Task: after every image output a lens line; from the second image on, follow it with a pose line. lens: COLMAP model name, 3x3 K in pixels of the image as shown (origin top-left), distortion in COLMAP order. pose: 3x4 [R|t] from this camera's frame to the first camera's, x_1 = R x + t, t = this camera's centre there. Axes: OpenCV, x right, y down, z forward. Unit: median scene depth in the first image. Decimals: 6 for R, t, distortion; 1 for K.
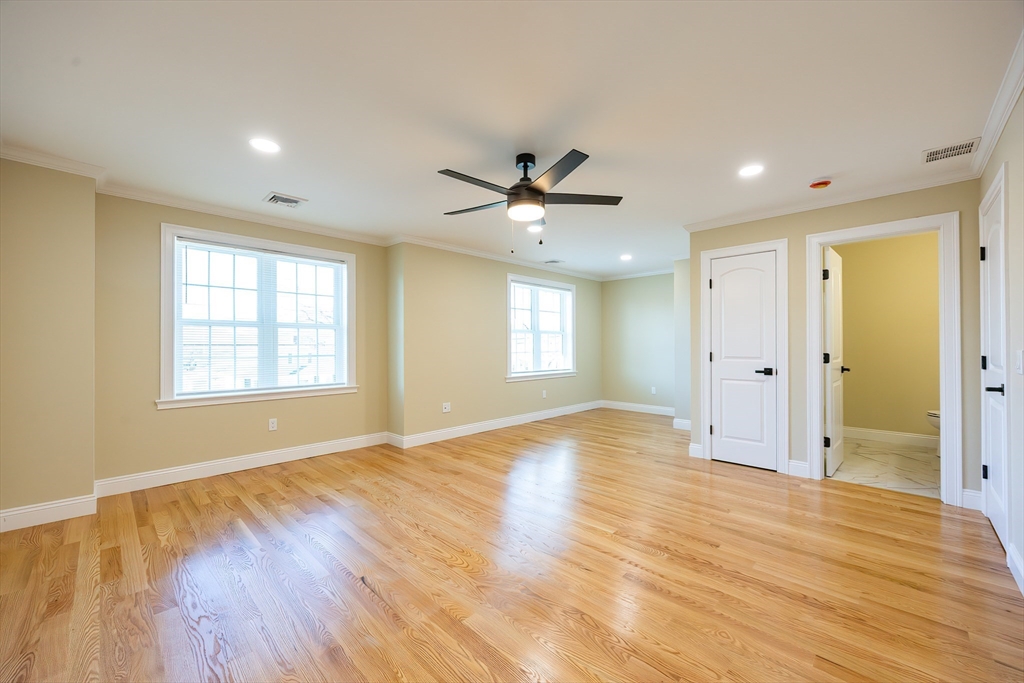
lens RADIAL K [[397.9, 0, 513.0], [0, 397.9, 342.6], [0, 0, 1]] dist [-0.001488, 0.000346]
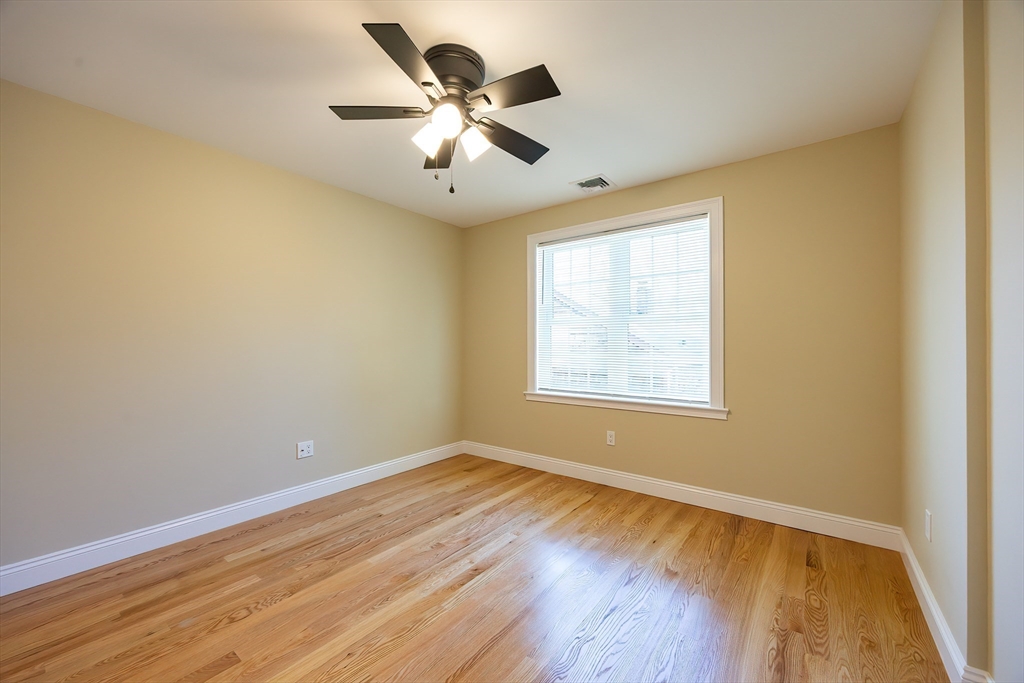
lens RADIAL K [[397.9, 0, 514.2], [0, 397.9, 344.4], [0, 0, 1]] dist [-0.001488, 0.000346]
pose [[0.130345, 0.004989, -0.991456, 0.249286], [0.010313, 0.999926, 0.006387, 0.001808], [0.991415, -0.011057, 0.130284, 0.864802]]
